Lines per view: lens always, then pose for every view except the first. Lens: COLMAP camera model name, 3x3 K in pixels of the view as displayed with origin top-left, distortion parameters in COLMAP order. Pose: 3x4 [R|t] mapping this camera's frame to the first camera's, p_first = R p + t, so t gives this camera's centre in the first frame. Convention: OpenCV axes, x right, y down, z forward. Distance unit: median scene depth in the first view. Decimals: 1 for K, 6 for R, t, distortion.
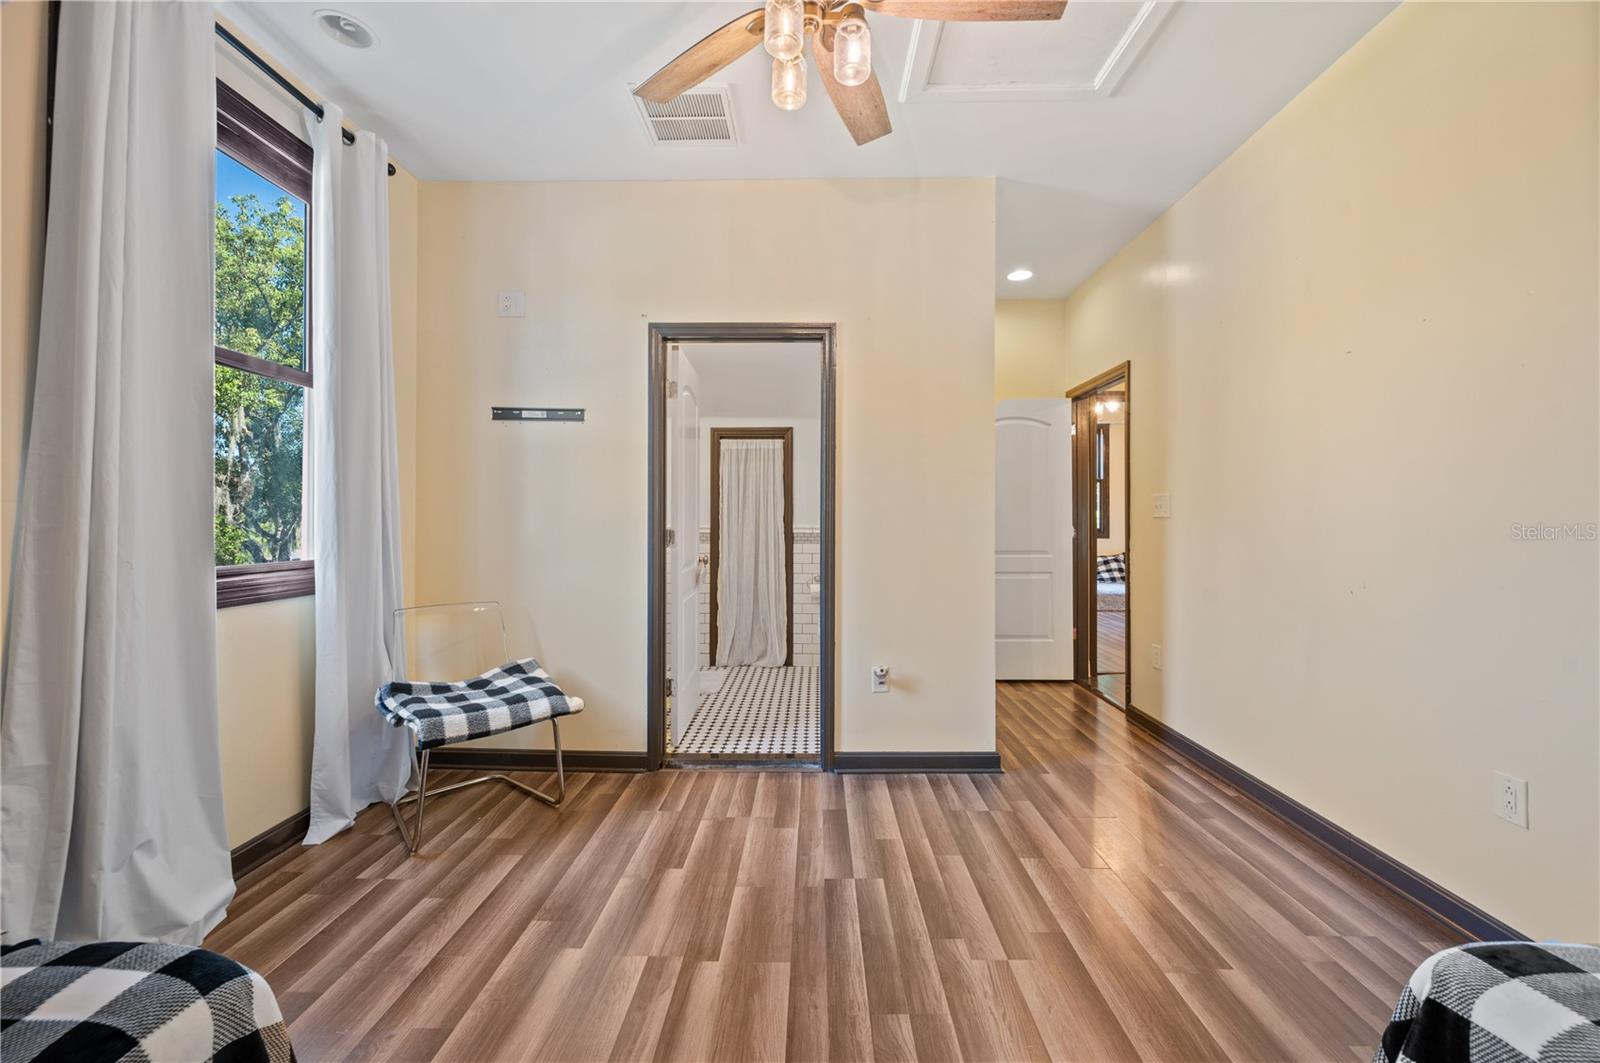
lens RADIAL K [[641.7, 0, 801.0], [0, 641.7, 515.0], [0, 0, 1]] dist [0.008350, -0.000479]
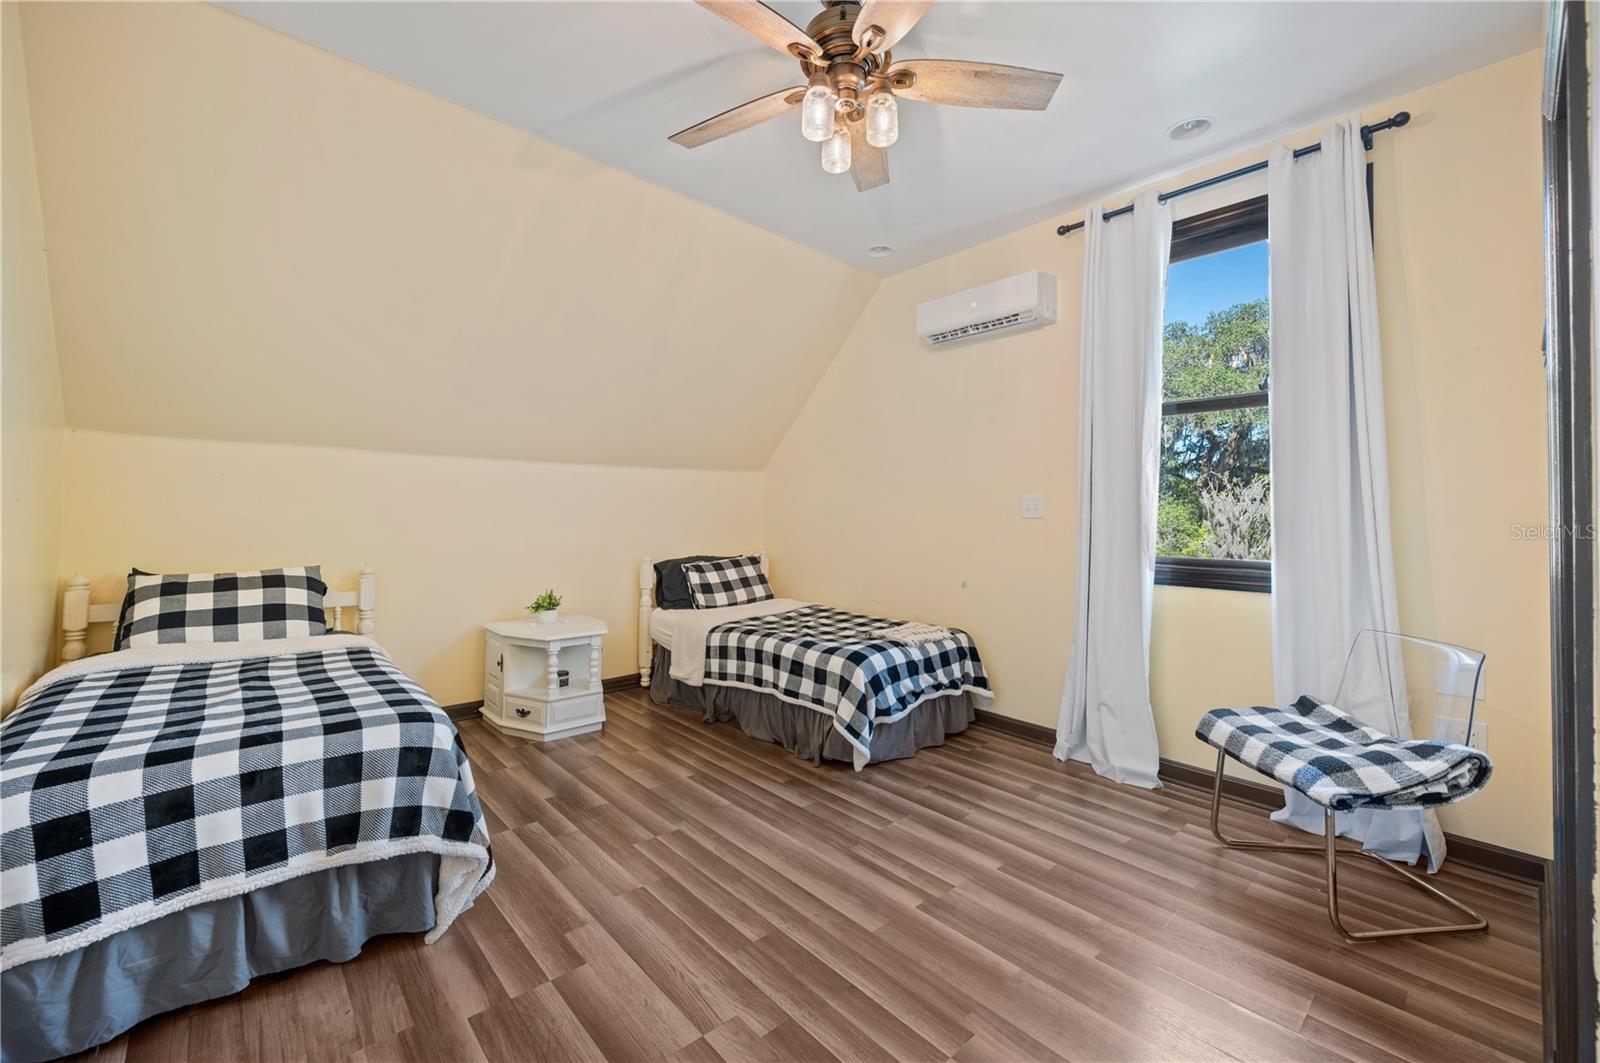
lens RADIAL K [[641.7, 0, 797.5], [0, 641.7, 499.2], [0, 0, 1]] dist [0.008350, -0.000479]
pose [[-0.728775, -0.032461, -0.683984, 0.823622], [-0.005743, 0.999130, -0.041298, 0.020819], [0.684730, -0.026169, -0.728327, 1.702910]]
